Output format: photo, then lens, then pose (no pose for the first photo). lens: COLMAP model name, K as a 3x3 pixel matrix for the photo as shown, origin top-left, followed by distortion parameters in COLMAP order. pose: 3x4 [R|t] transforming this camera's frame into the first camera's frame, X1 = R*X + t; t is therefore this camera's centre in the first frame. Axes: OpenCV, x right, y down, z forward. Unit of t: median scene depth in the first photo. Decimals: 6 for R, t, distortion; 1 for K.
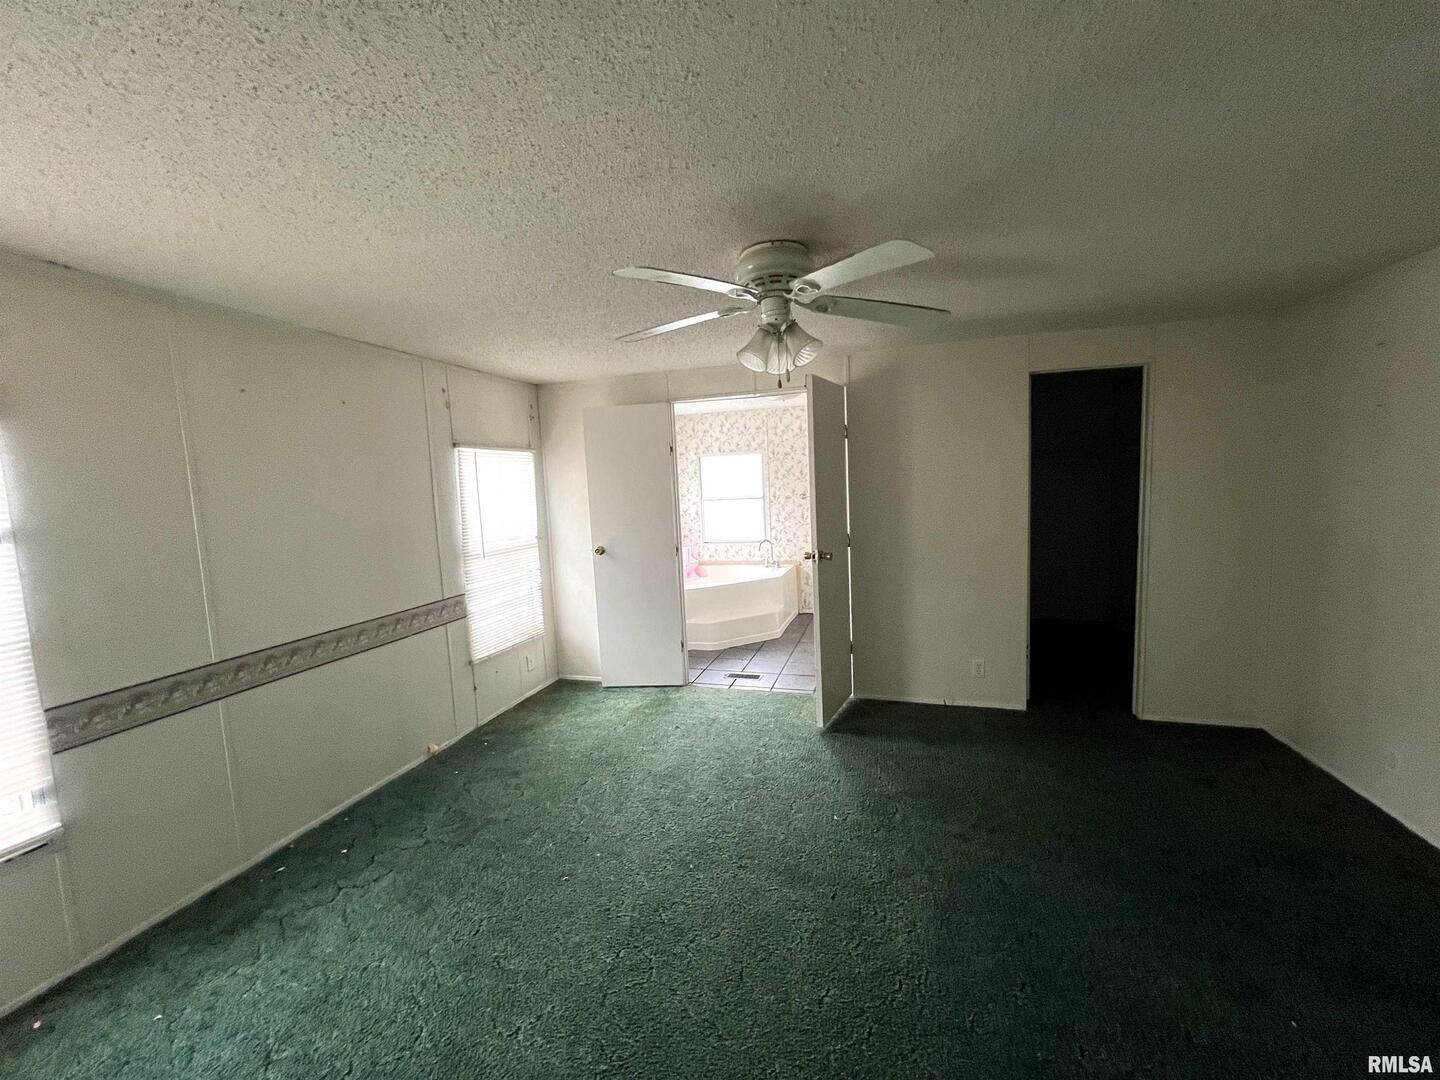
lens RADIAL K [[576.2, 0, 723.4], [0, 576.2, 542.4], [0, 0, 1]] dist [-0.002624, -0.000056]
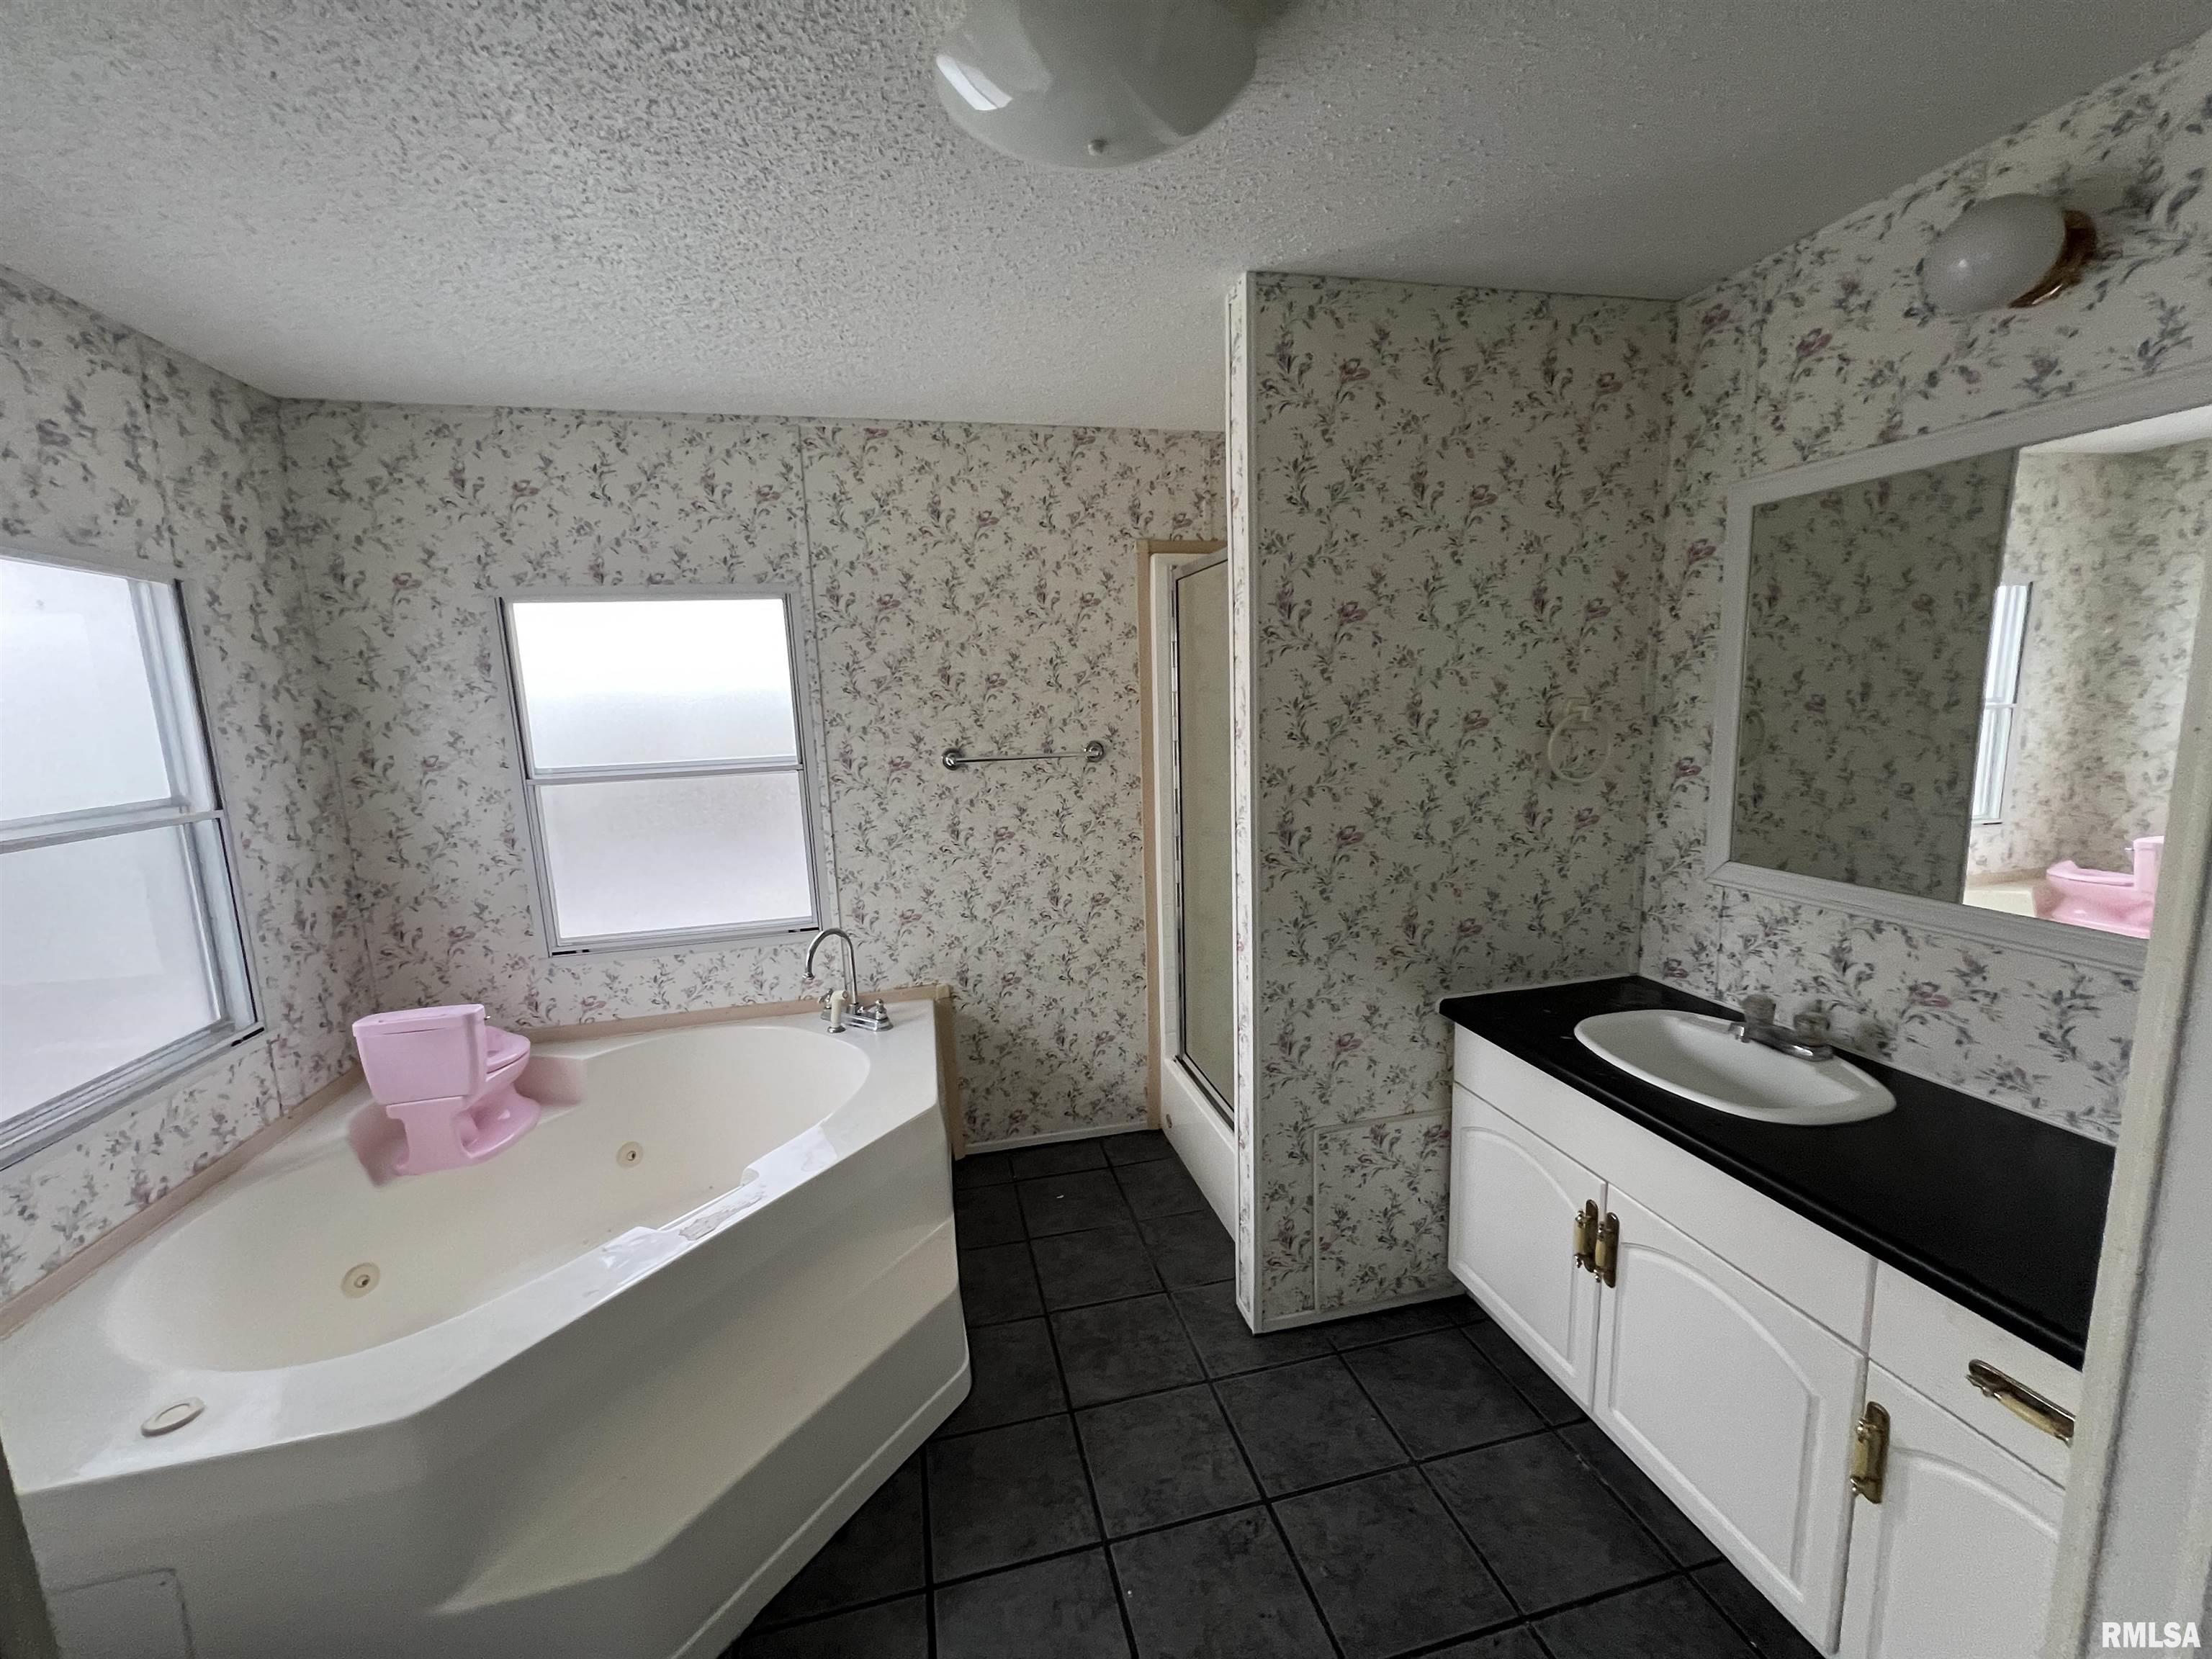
lens RADIAL K [[883.5, 0, 1106.2], [0, 883.5, 832.1], [0, 0, 1]] dist [0.000485, 0.000058]
pose [[0.867346, -0.066896, 0.493190, -0.011770], [0.049896, 0.997621, 0.047567, -0.060023], [-0.495198, -0.016648, 0.868620, 0.578655]]
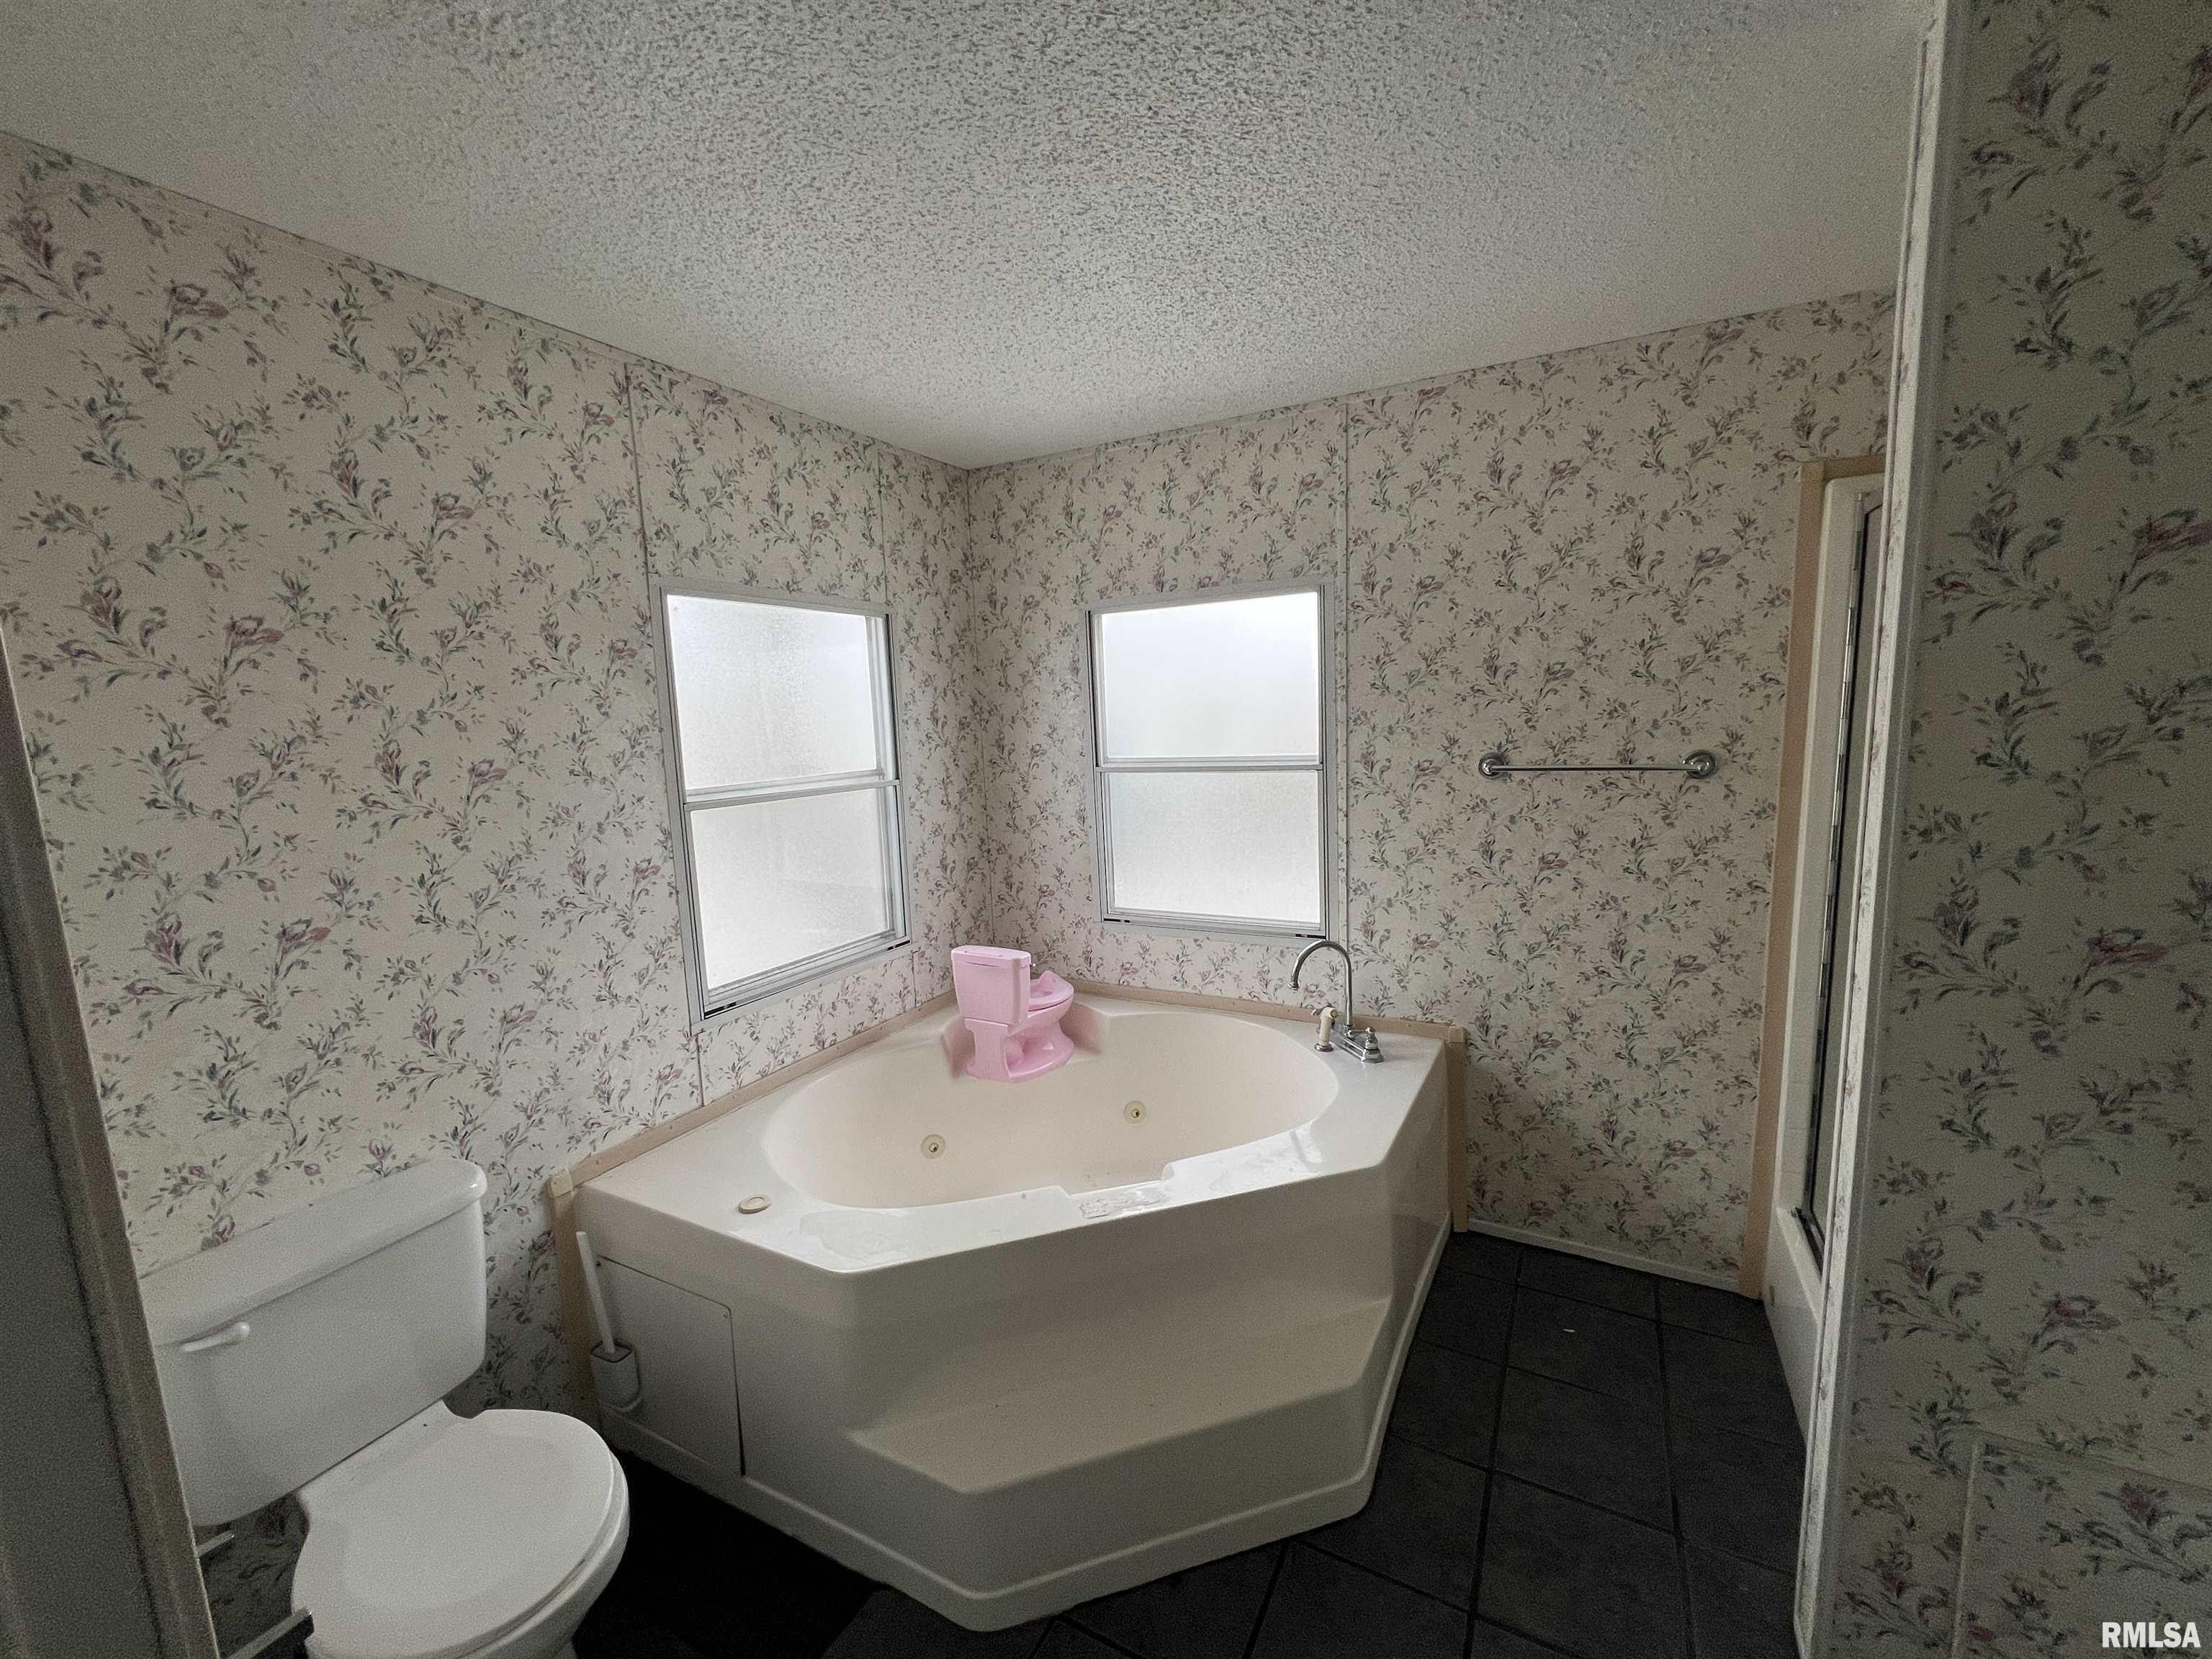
lens RADIAL K [[885.1, 0, 1111.2], [0, 885.1, 833.1], [0, 0, 1]] dist [-0.002624, -0.000056]
pose [[0.978283, 0.031327, -0.204892, 0.059259], [-0.021940, 0.998610, 0.047927, -0.065212], [0.206109, -0.042391, 0.977610, 0.602102]]
